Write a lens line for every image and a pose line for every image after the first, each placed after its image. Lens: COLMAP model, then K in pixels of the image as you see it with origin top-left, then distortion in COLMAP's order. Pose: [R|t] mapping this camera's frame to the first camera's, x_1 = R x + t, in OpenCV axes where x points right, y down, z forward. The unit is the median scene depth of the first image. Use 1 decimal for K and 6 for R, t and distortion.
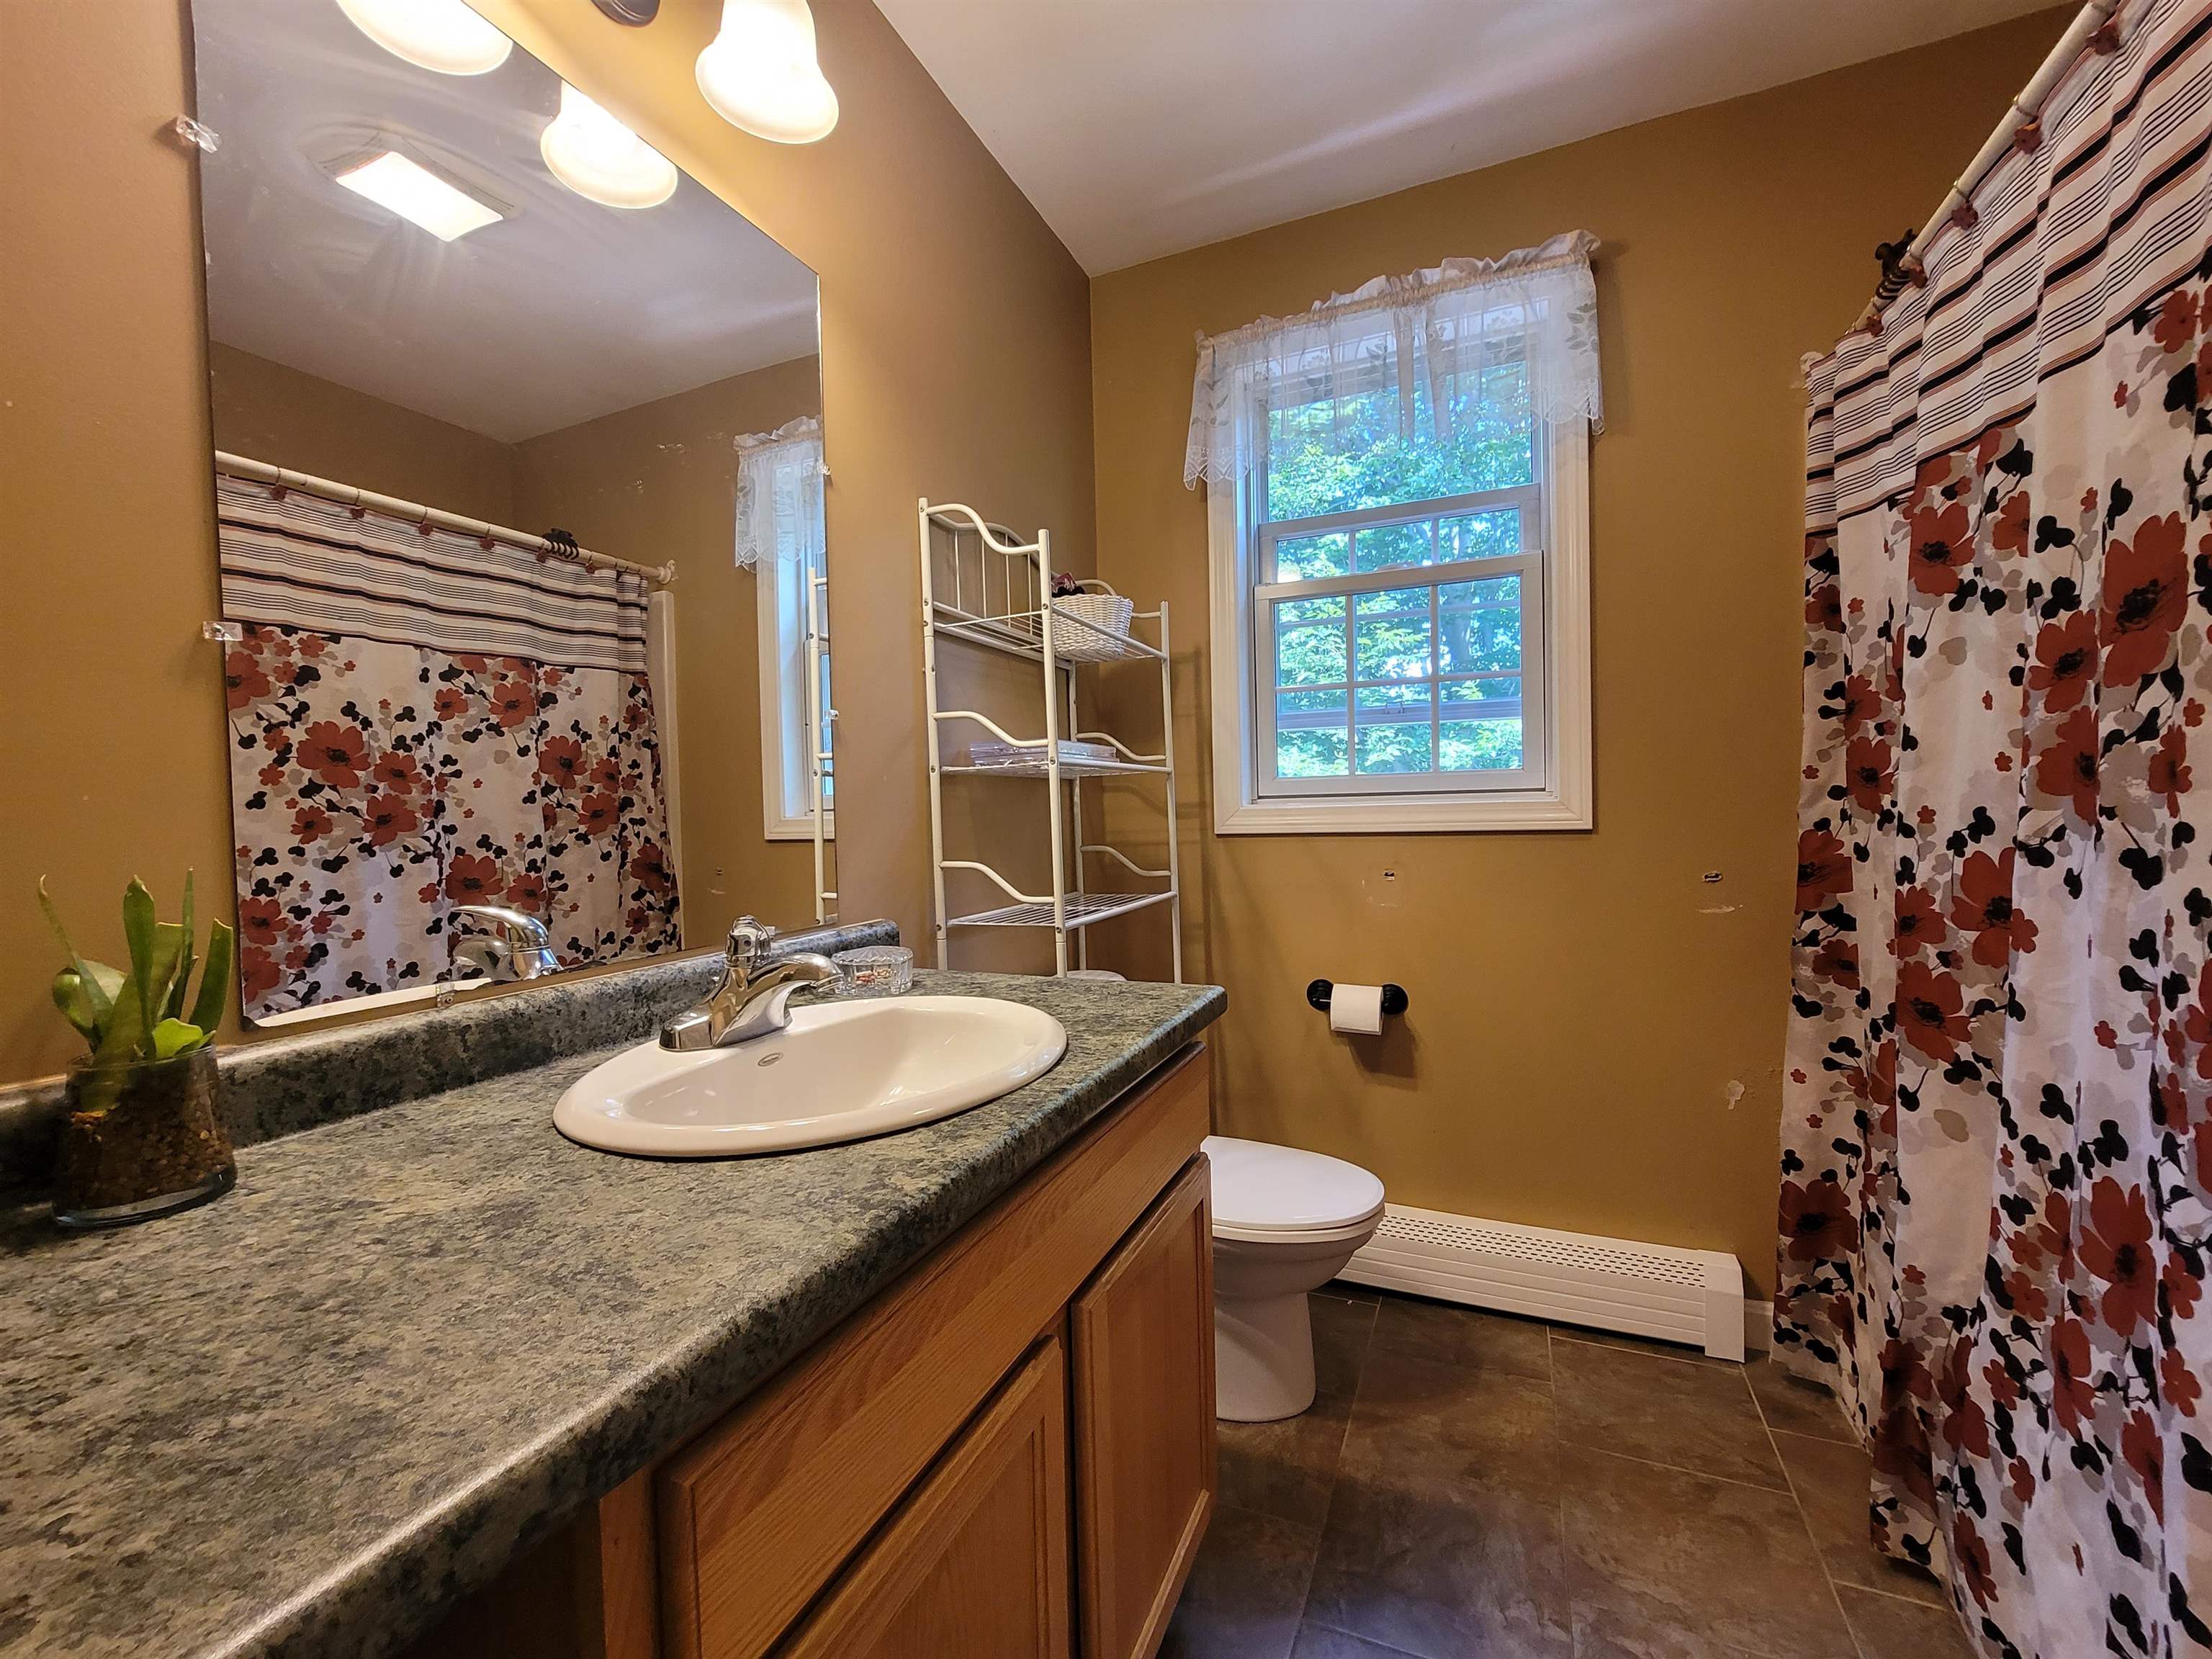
lens RADIAL K [[910.3, 0, 1103.5], [0, 910.3, 832.2], [0, 0, 1]] dist [-0.007218, 0.000616]
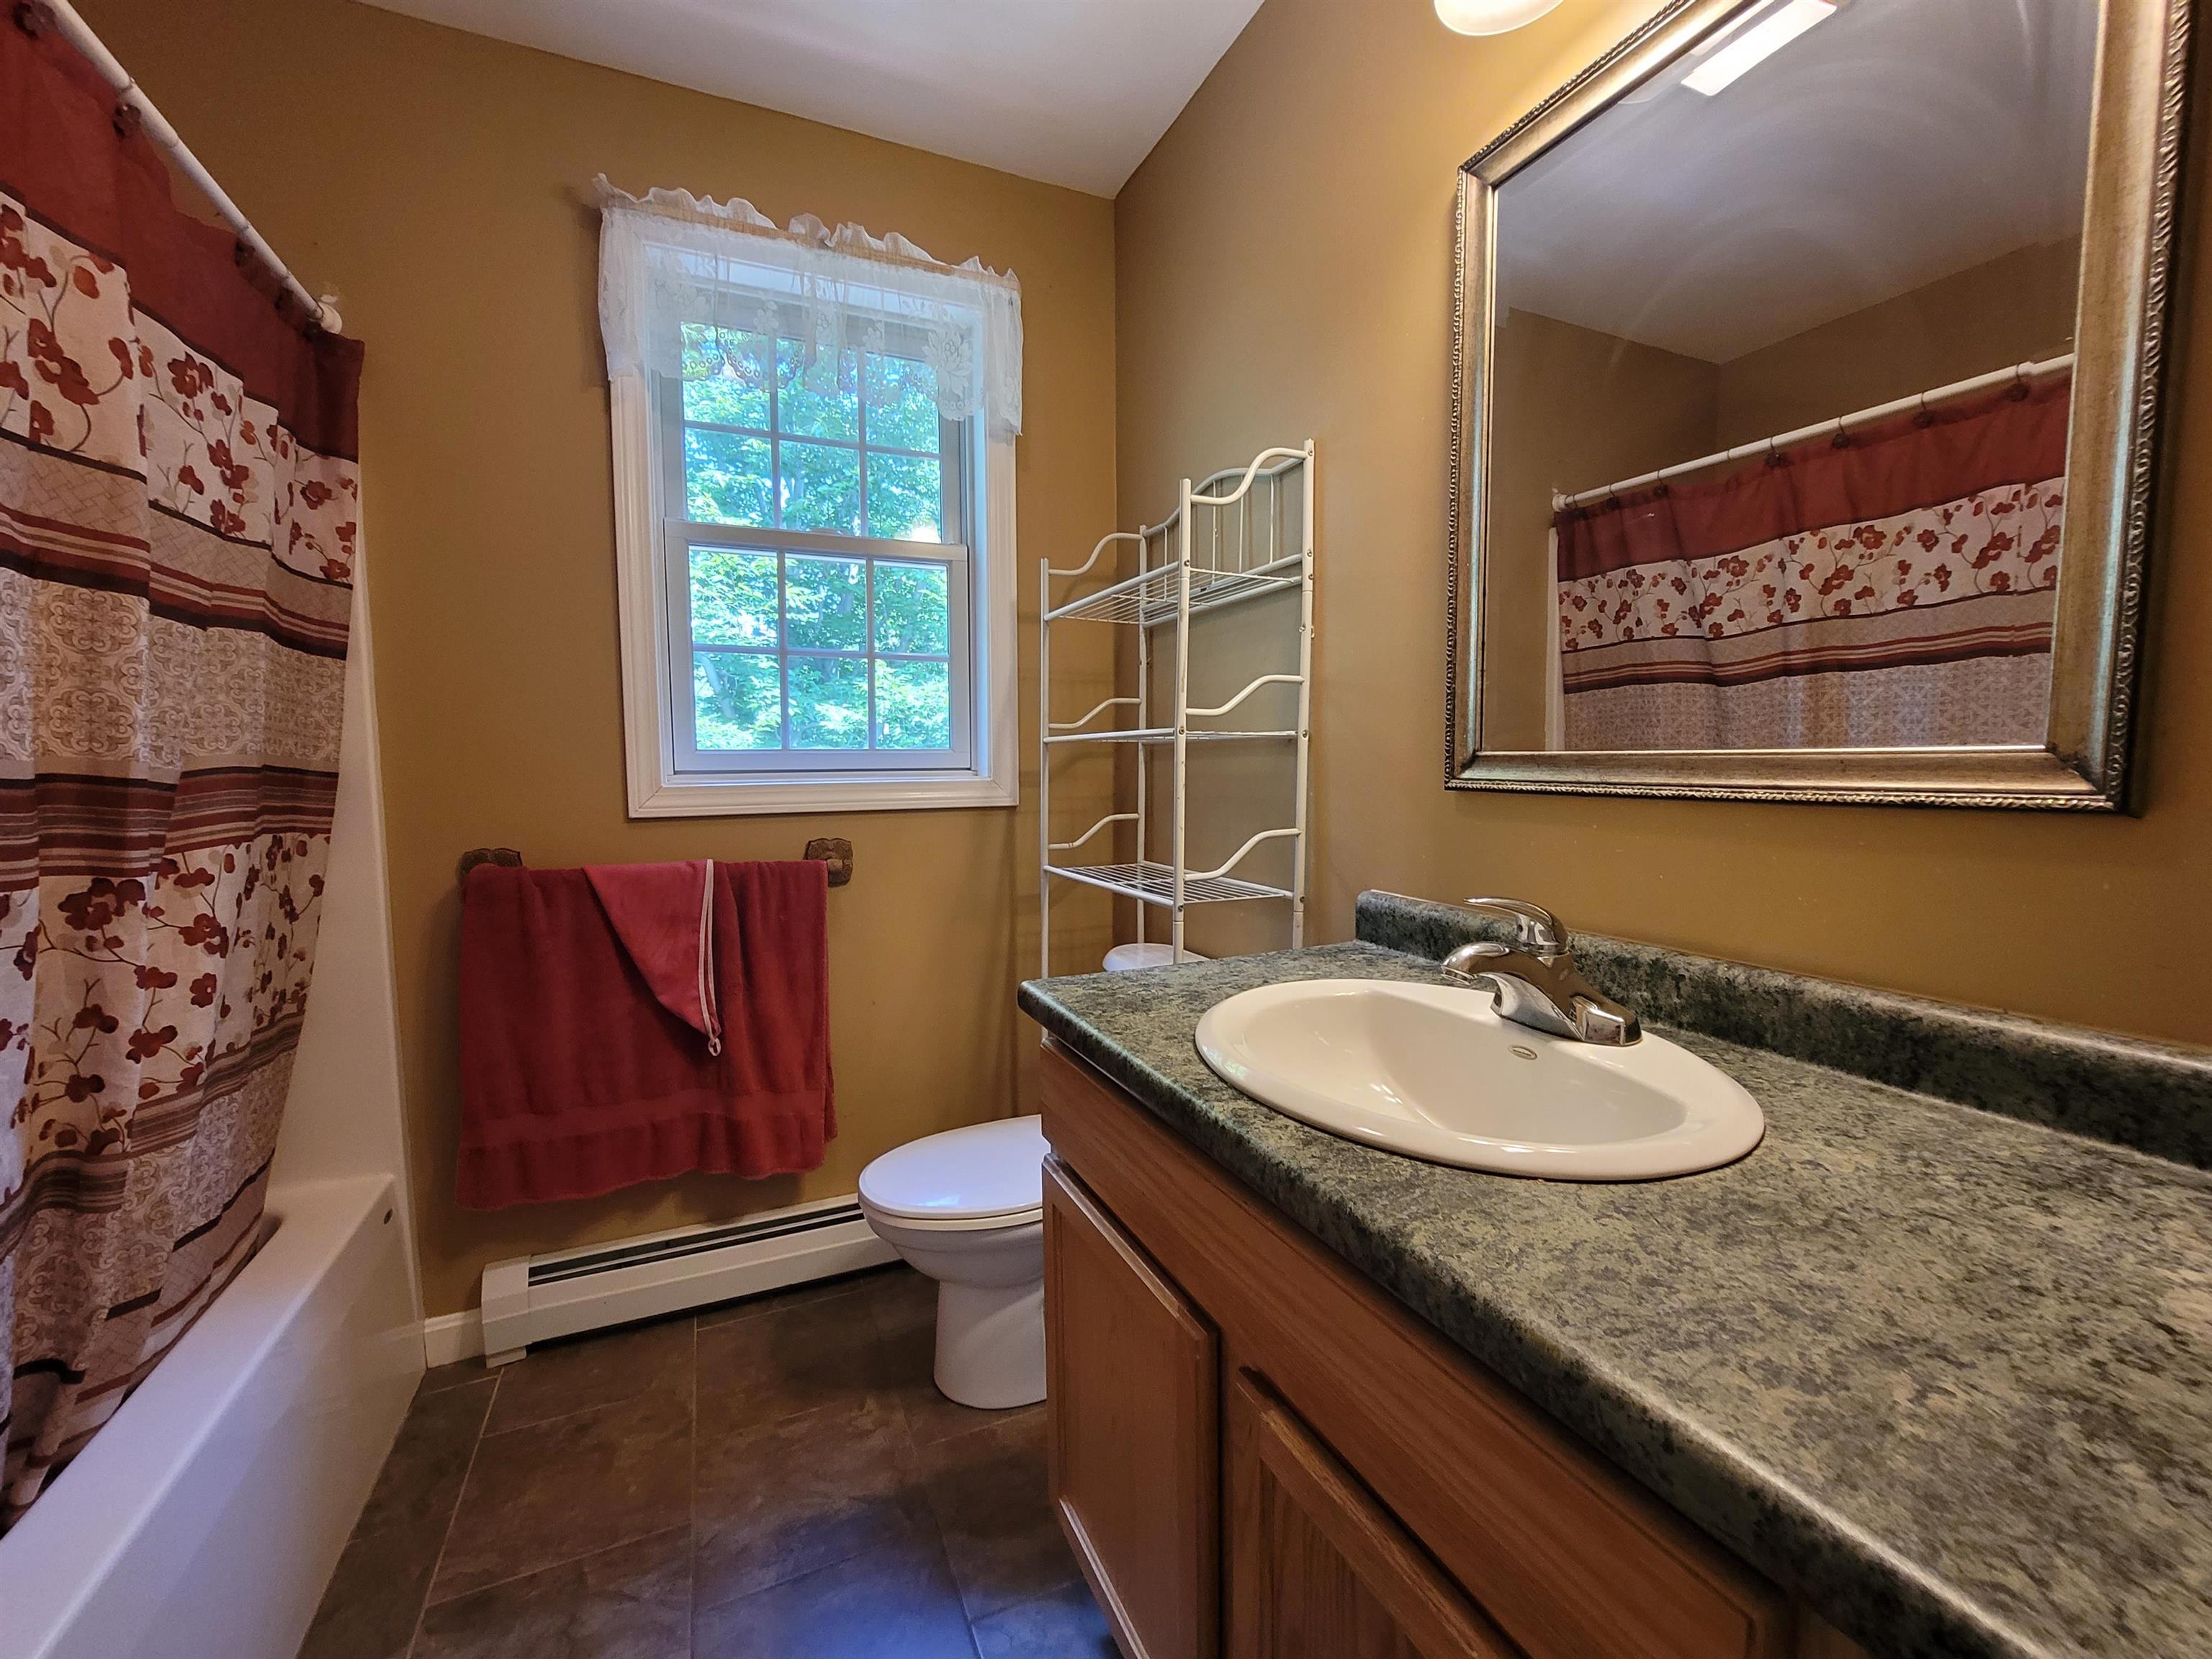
lens RADIAL K [[910.3, 0, 1103.5], [0, 910.3, 832.2], [0, 0, 1]] dist [-0.007218, 0.000616]
pose [[-0.669607, 0.053565, -0.740781, 0.441222], [-0.032654, 0.994308, 0.101413, -0.039029], [0.741997, 0.092096, -0.664047, 1.000744]]
